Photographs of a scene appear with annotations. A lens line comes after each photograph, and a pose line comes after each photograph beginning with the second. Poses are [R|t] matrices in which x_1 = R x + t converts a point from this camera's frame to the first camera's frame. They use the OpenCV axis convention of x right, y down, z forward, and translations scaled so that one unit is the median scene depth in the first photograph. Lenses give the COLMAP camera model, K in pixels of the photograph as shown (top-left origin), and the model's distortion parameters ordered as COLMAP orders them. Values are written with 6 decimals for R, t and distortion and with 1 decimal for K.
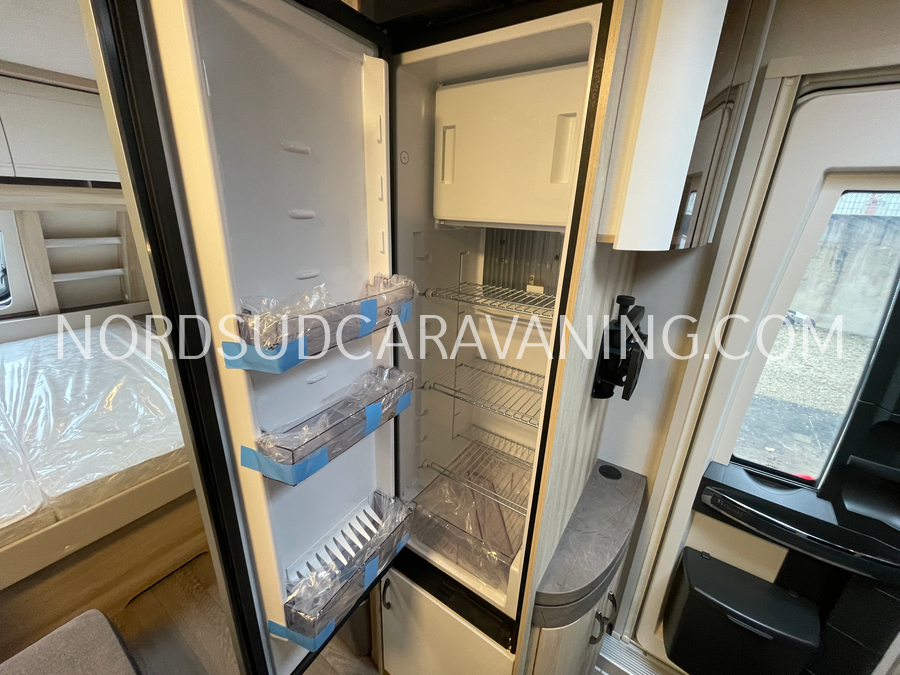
lens RADIAL K [[363.1, 0, 451.0], [0, 363.1, 333.0], [0, 0, 1]] dist [-0.002867, -0.000770]
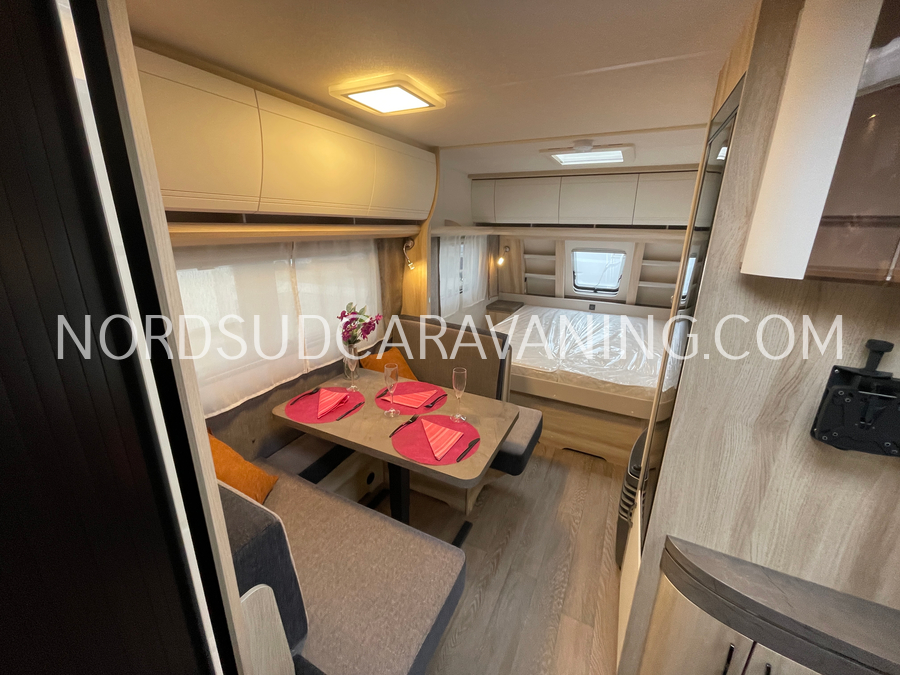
lens RADIAL K [[364.3, 0, 449.2], [0, 364.3, 333.1], [0, 0, 1]] dist [-0.001544, -0.000292]
pose [[0.130954, 0.247852, -0.959906, 0.809962], [-0.334819, 0.922411, 0.192494, 0.046974], [0.933138, 0.296187, 0.203779, -0.128514]]
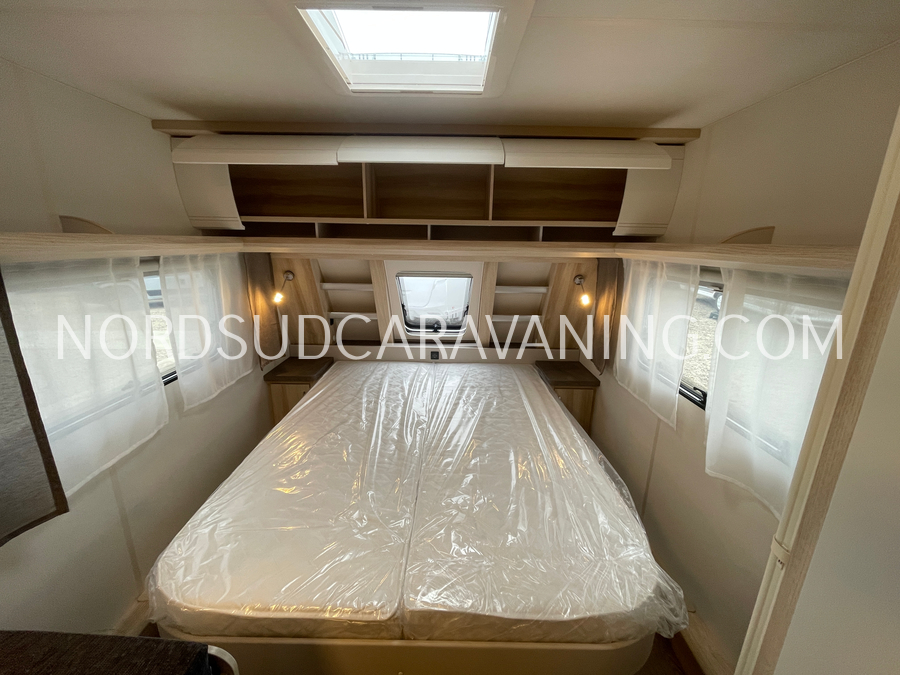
lens RADIAL K [[361.4, 0, 449.4], [0, 361.4, 330.9], [0, 0, 1]] dist [-0.000402, 0.000026]
pose [[0.558173, 0.169668, -0.812192, -0.456969], [-0.267156, 0.963491, 0.017673, -0.185688], [0.785538, 0.207117, 0.583123, 0.443385]]
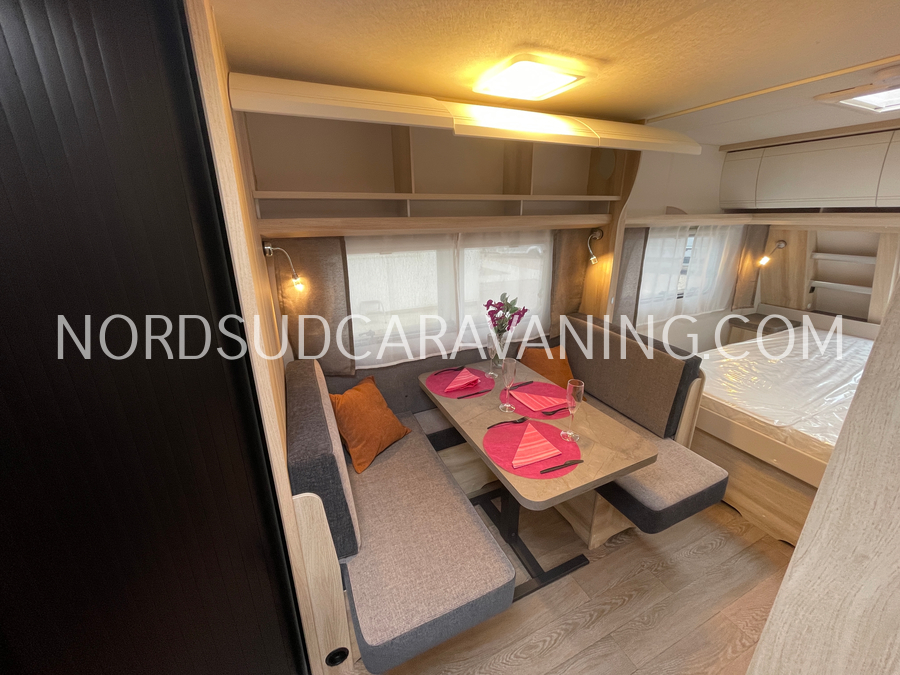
lens RADIAL K [[364.3, 0, 449.2], [0, 364.3, 333.1], [0, 0, 1]] dist [-0.001544, -0.000292]
pose [[-0.520174, 0.235469, -0.820959, 0.699761], [-0.290140, 0.855353, 0.429172, -0.097437], [0.803267, 0.461438, -0.376613, 0.249335]]
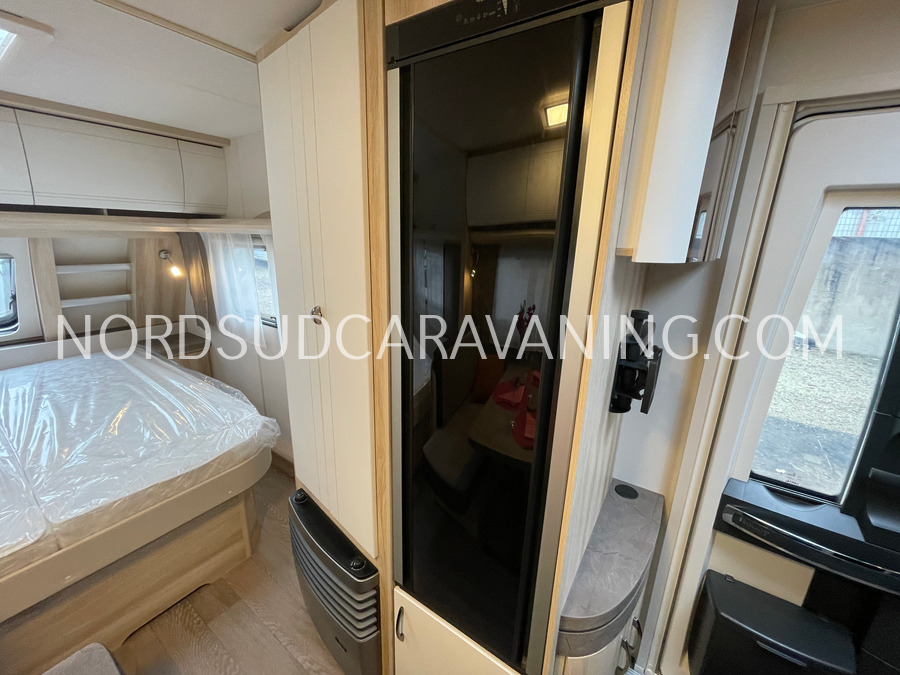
lens RADIAL K [[363.1, 0, 451.0], [0, 363.1, 333.0], [0, 0, 1]] dist [-0.002867, -0.000770]
pose [[0.999945, -0.009842, 0.003554, -0.036480], [0.010062, 0.997590, -0.068645, 0.017954], [-0.002870, 0.068677, 0.997635, -0.008069]]
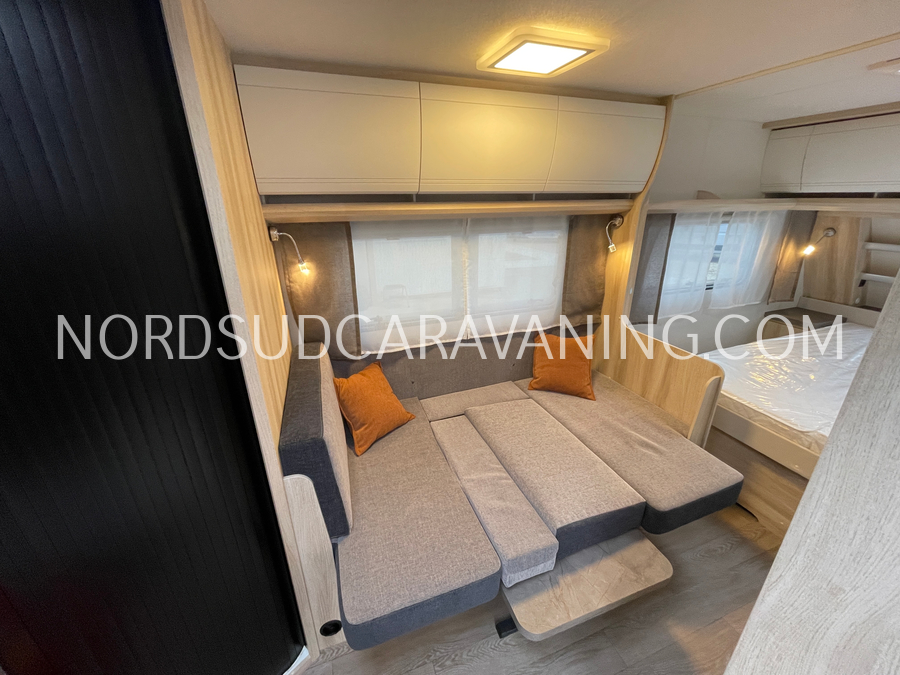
lens RADIAL K [[363.1, 0, 451.0], [0, 363.1, 333.0], [0, 0, 1]] dist [-0.002867, -0.000770]
pose [[-0.587602, 0.253823, -0.768308, 0.624106], [-0.278405, 0.828130, 0.486510, -0.128821], [0.759746, 0.499775, -0.415946, 0.312701]]
